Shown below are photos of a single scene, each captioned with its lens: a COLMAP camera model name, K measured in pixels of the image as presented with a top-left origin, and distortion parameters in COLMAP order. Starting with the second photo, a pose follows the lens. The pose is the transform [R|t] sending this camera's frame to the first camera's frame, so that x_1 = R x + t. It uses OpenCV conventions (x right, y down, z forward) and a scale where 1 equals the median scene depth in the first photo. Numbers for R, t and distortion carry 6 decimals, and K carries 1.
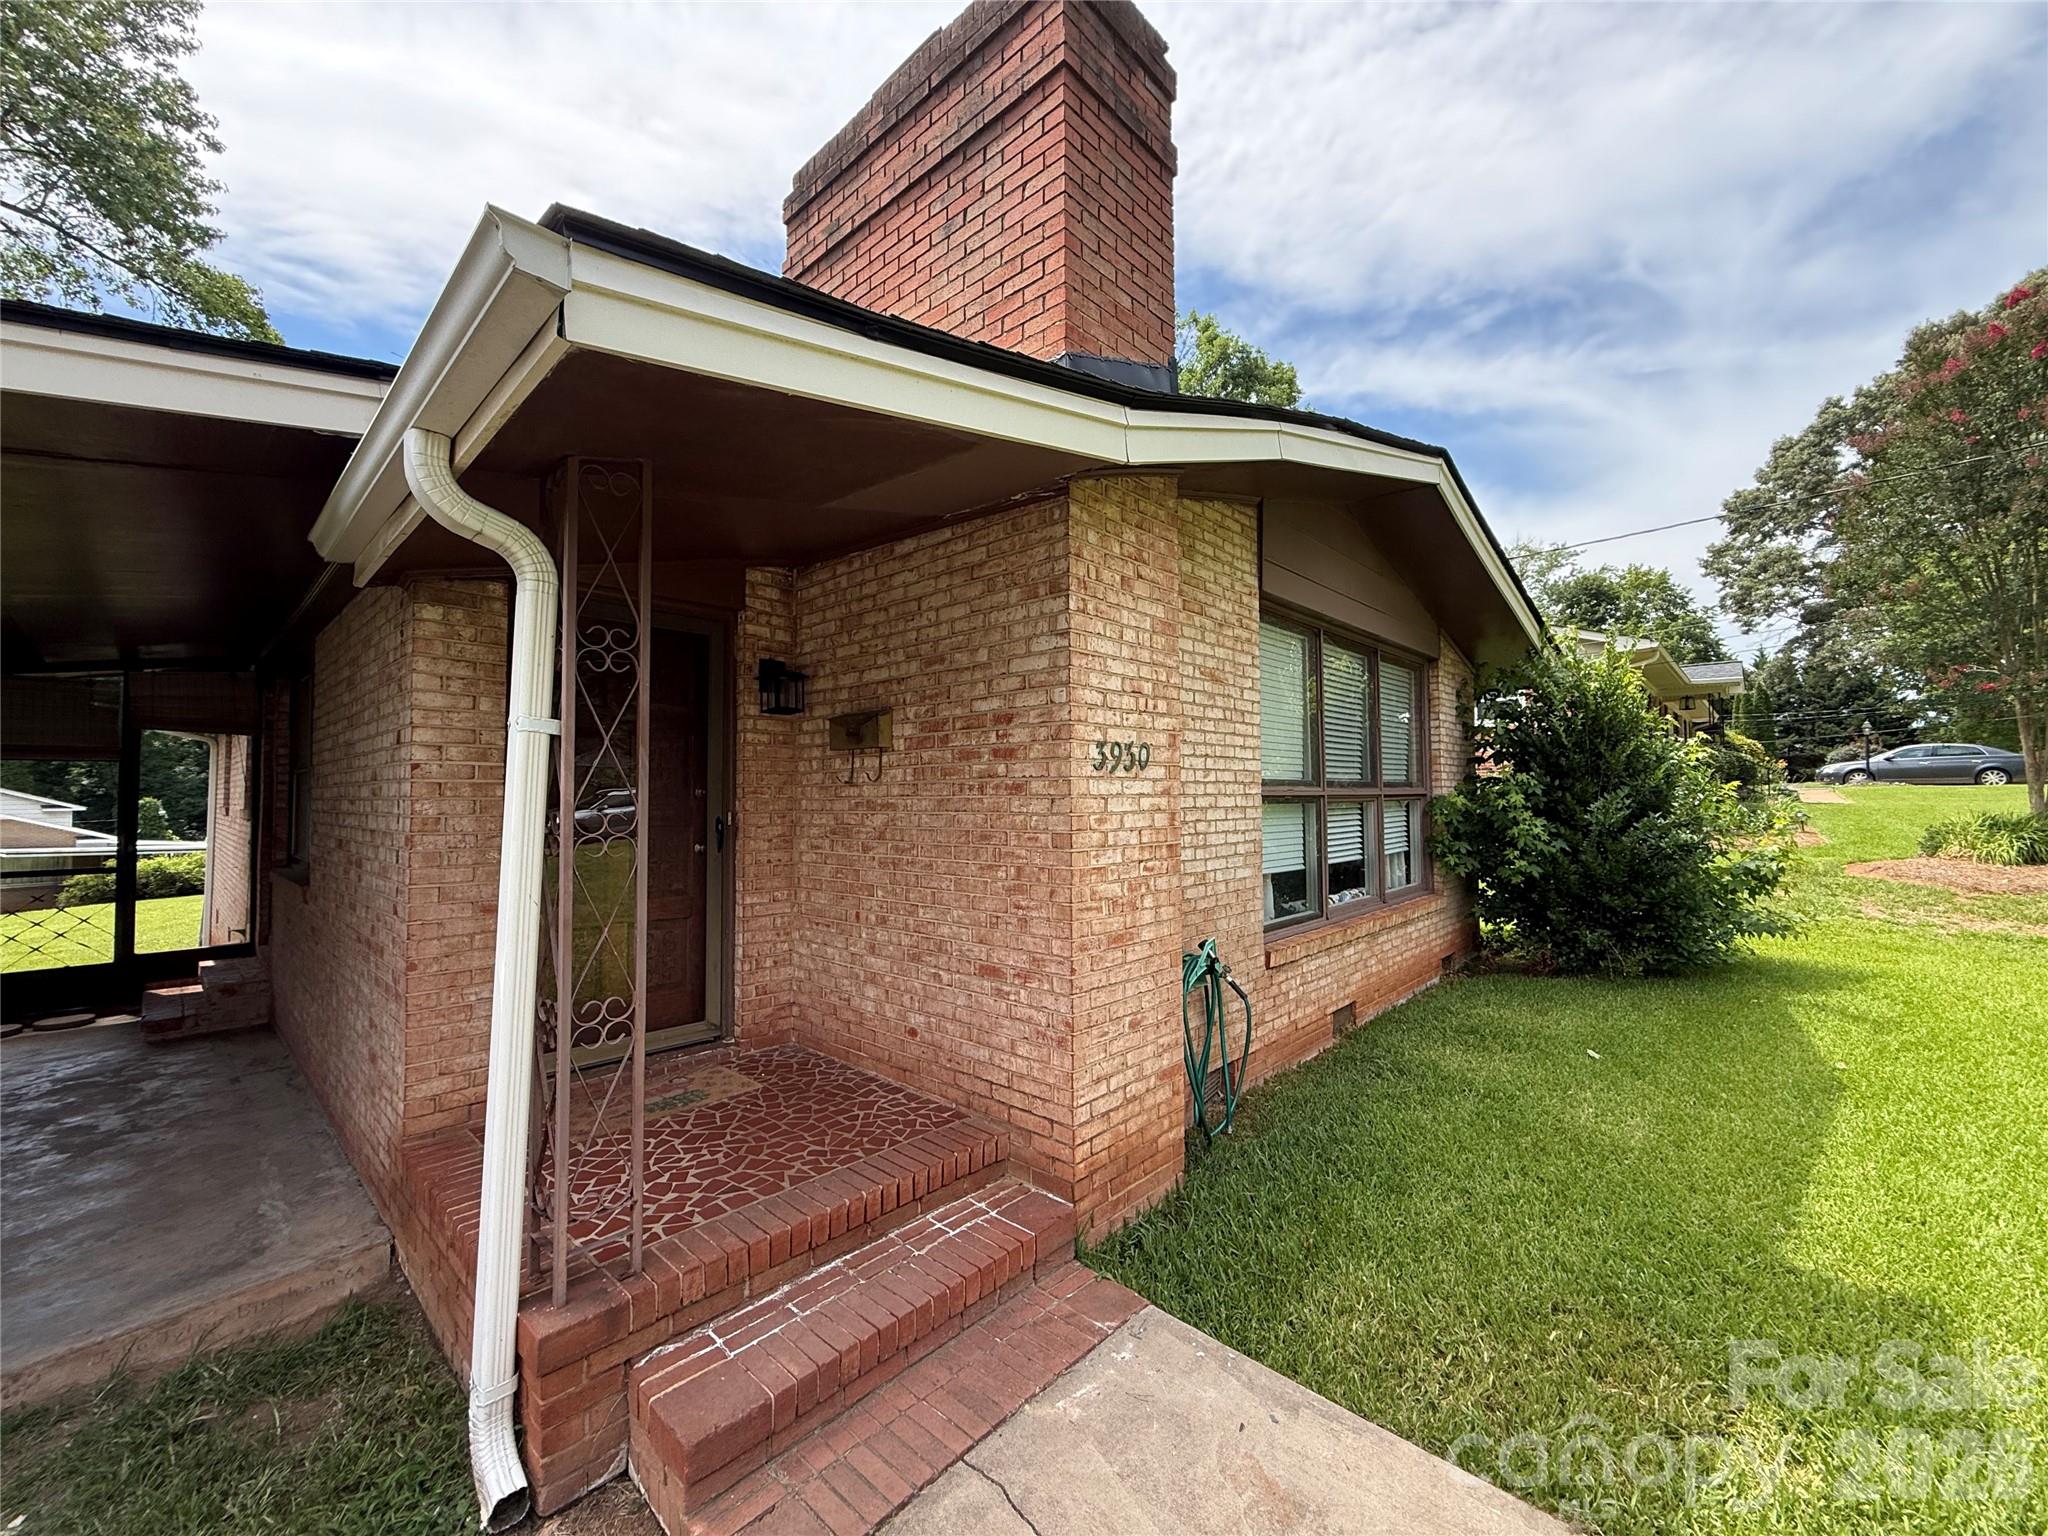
lens RADIAL K [[816.2, 0, 1015.4], [0, 816.2, 767.8], [0, 0, 1]] dist [0.000368, -0.000152]
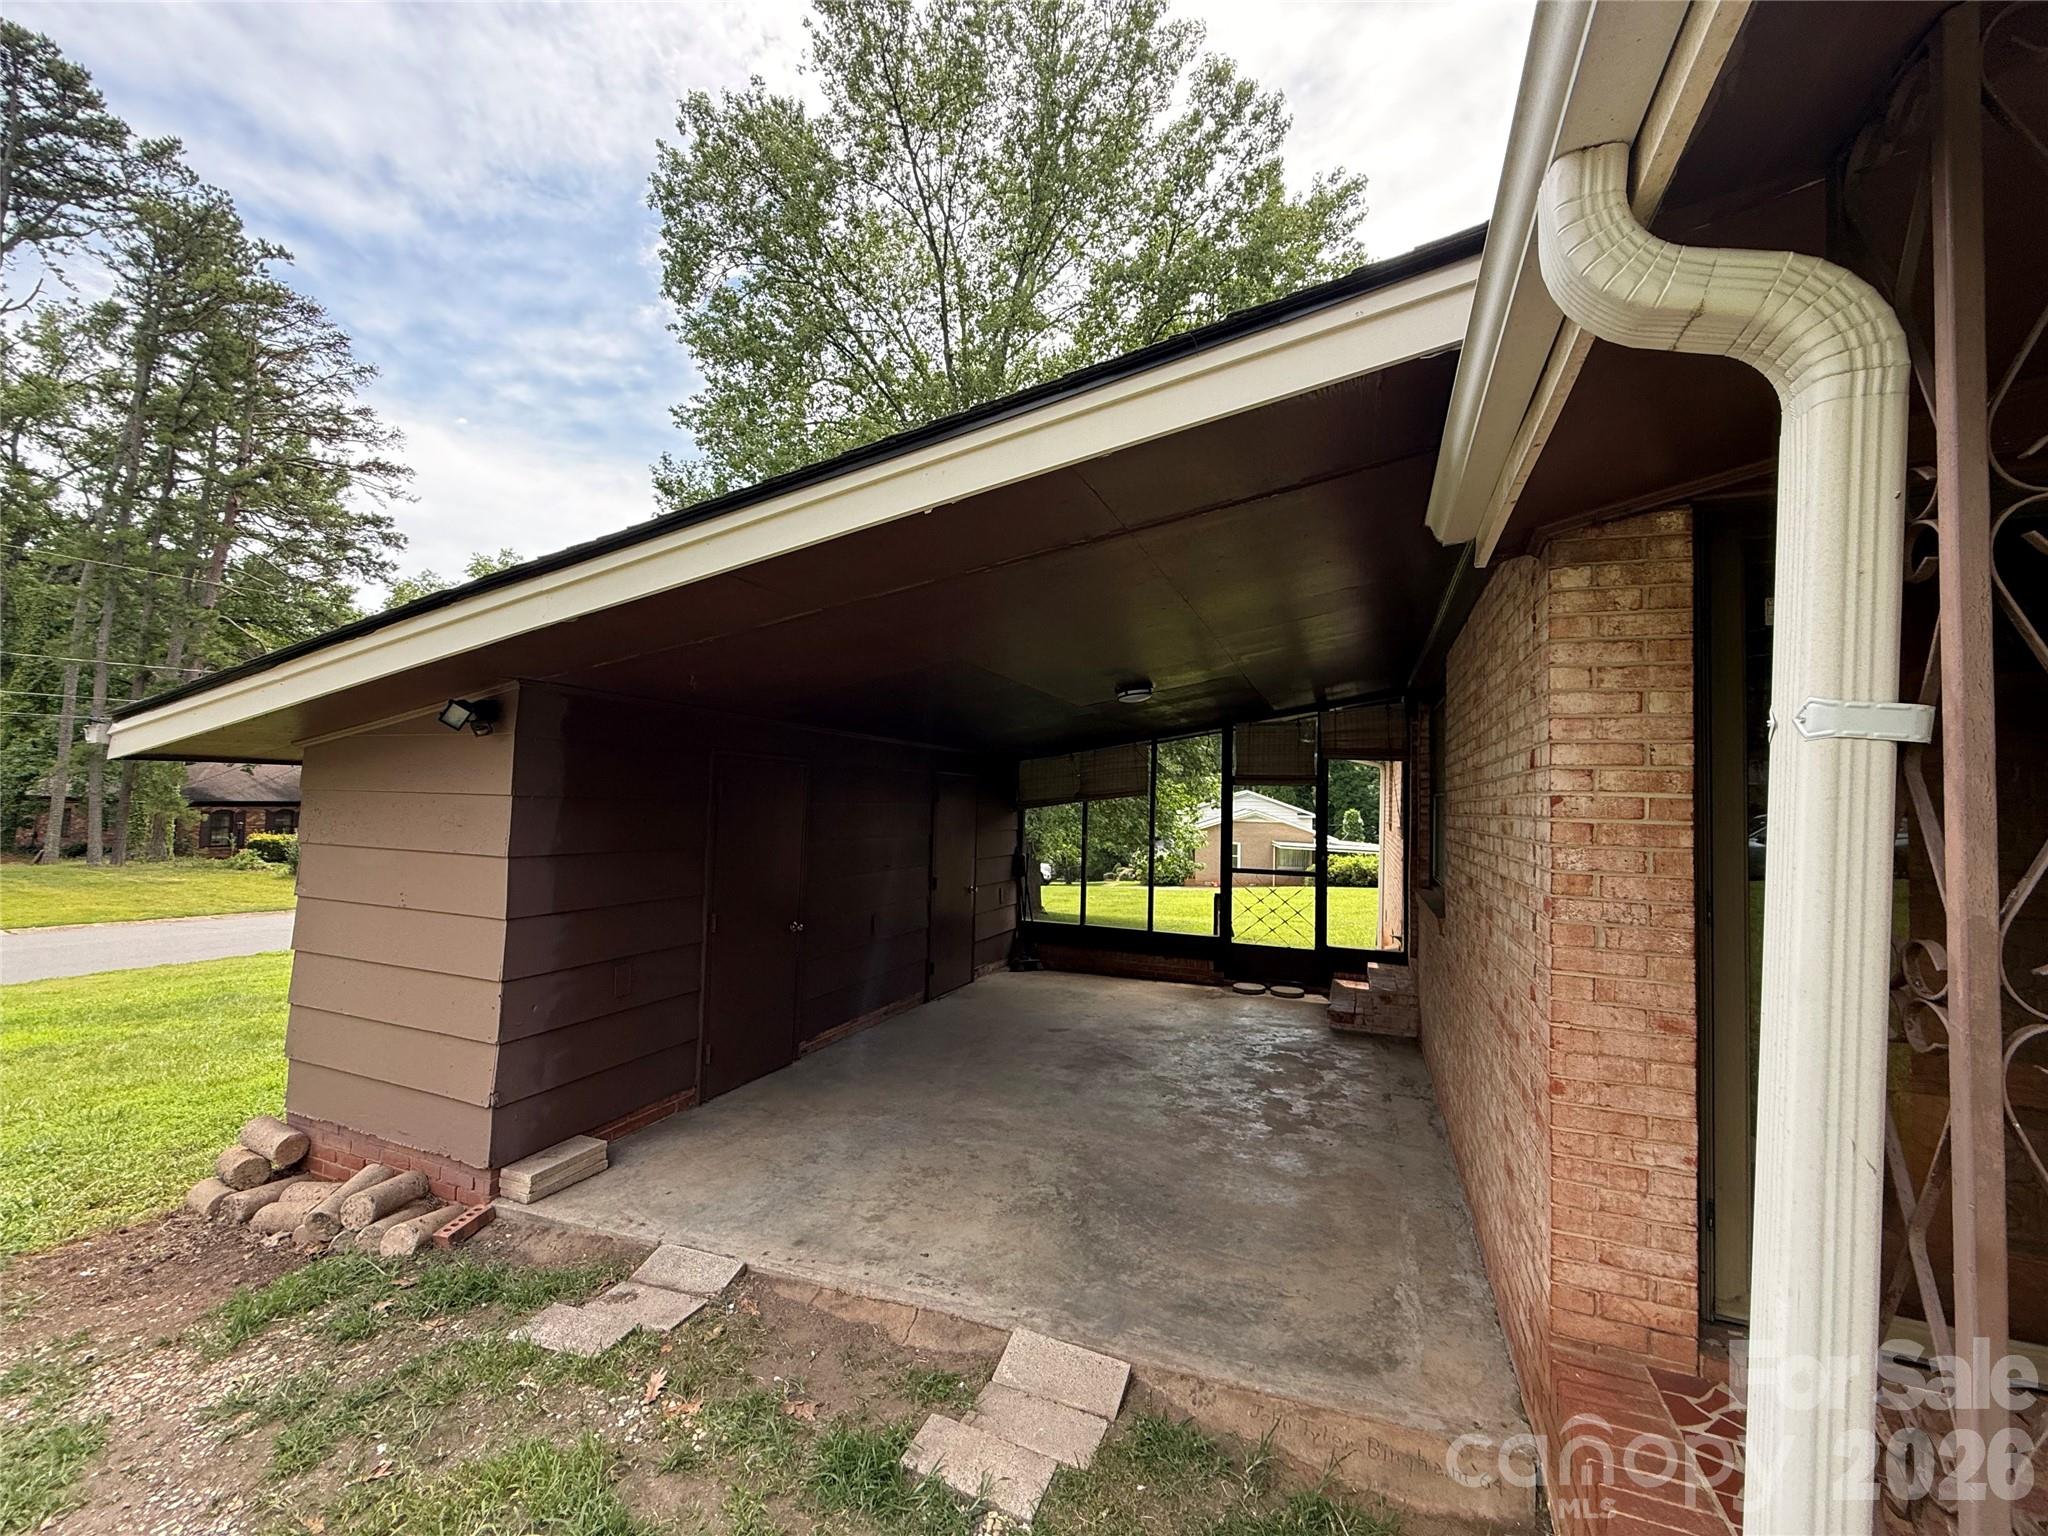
lens RADIAL K [[816.2, 0, 1025.9], [0, 816.2, 772.0], [0, 0, 1]] dist [0.000368, -0.000152]
pose [[0.363874, -0.021267, -0.931205, -0.232772], [0.006947, 0.999773, -0.020118, -0.013968], [0.931422, 0.000851, 0.363939, 0.301561]]
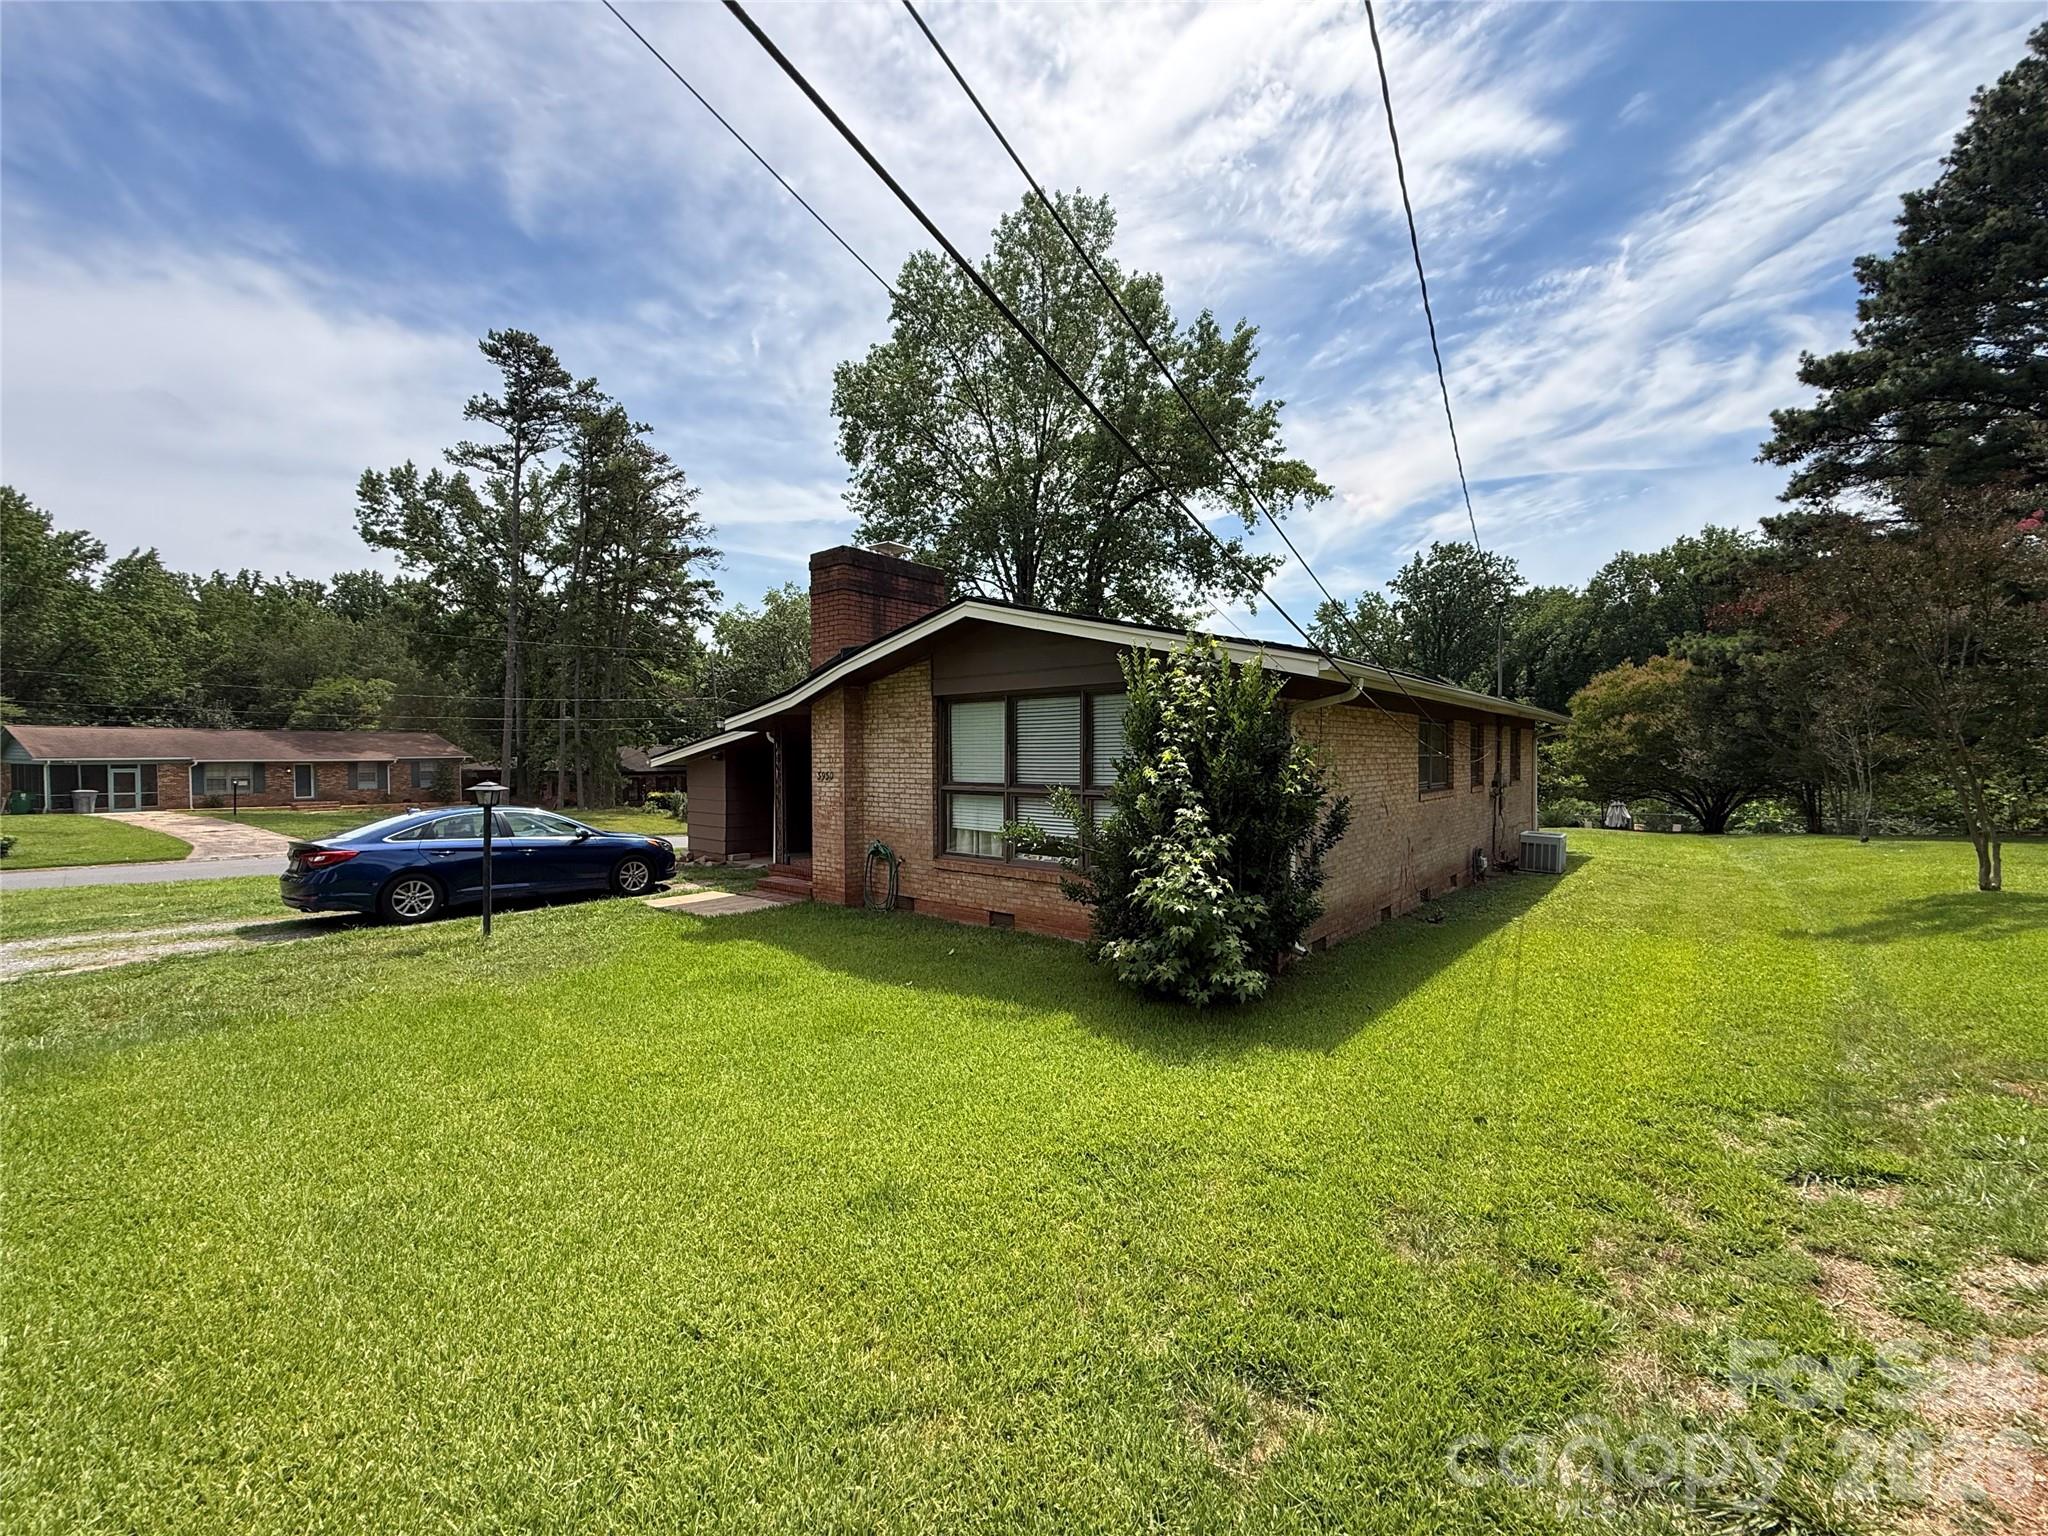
lens RADIAL K [[816.2, 0, 1018.8], [0, 816.2, 761.1], [0, 0, 1]] dist [0.000368, -0.000152]
pose [[0.051943, 0.012211, -0.998575, 3.594022], [0.038245, 0.999167, 0.014207, -0.093658], [0.997917, -0.038929, 0.051432, 1.598586]]
